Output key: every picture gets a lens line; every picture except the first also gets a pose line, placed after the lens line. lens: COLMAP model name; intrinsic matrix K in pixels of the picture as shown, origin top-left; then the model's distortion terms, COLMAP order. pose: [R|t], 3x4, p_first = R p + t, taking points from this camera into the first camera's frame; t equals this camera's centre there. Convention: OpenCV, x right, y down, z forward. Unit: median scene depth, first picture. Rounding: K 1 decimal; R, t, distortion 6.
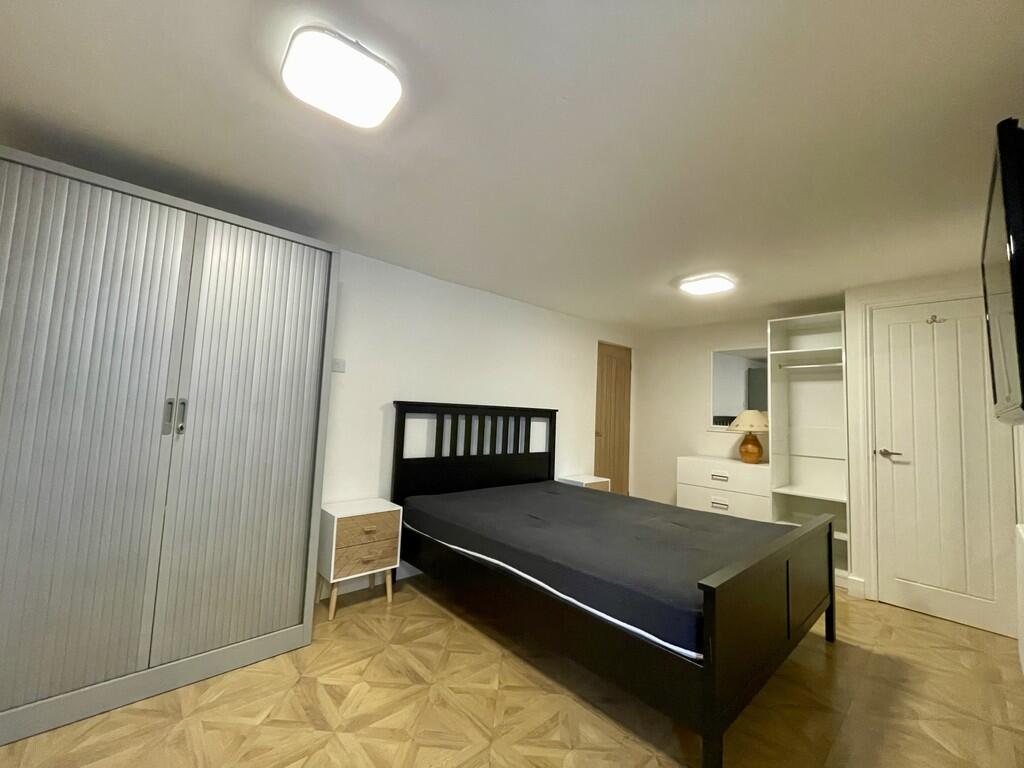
lens RADIAL K [[413.9, 0, 512.0], [0, 413.9, 384.0], [0, 0, 1]] dist [-0.001232, -0.000094]
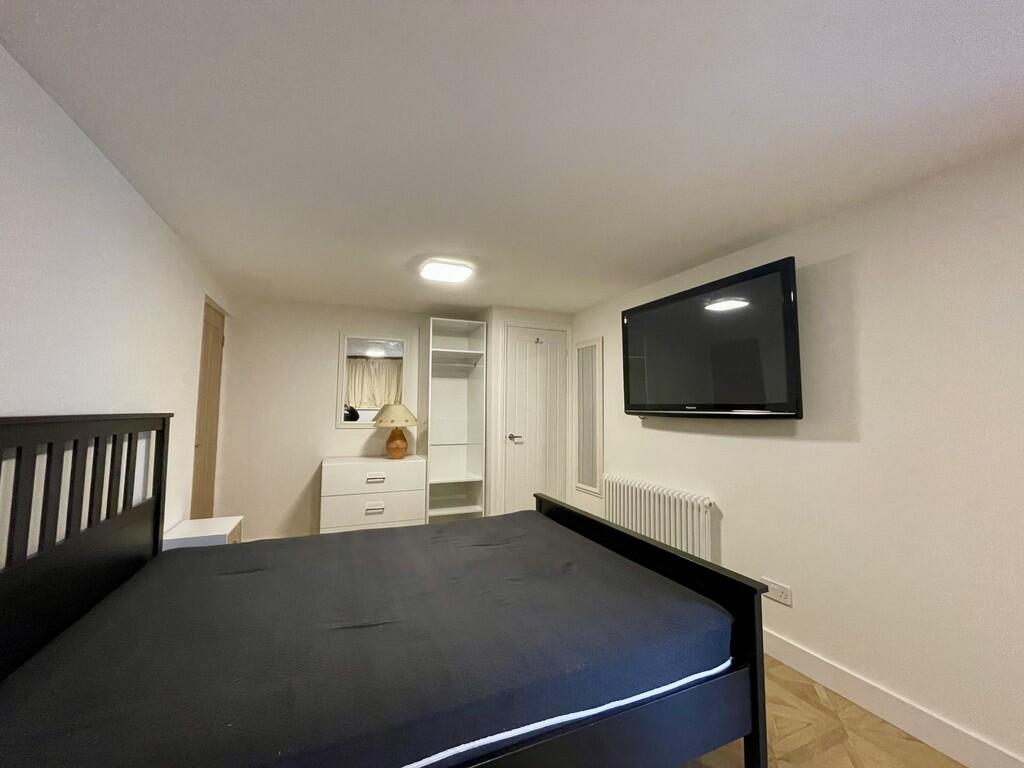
lens RADIAL K [[413.9, 0, 512.0], [0, 413.9, 384.0], [0, 0, 1]] dist [-0.001232, -0.000094]
pose [[0.330875, 0.018575, 0.943492, -0.308377], [-0.059500, 0.998228, 0.001214, -0.002735], [-0.941797, -0.056540, 0.331394, 0.514362]]
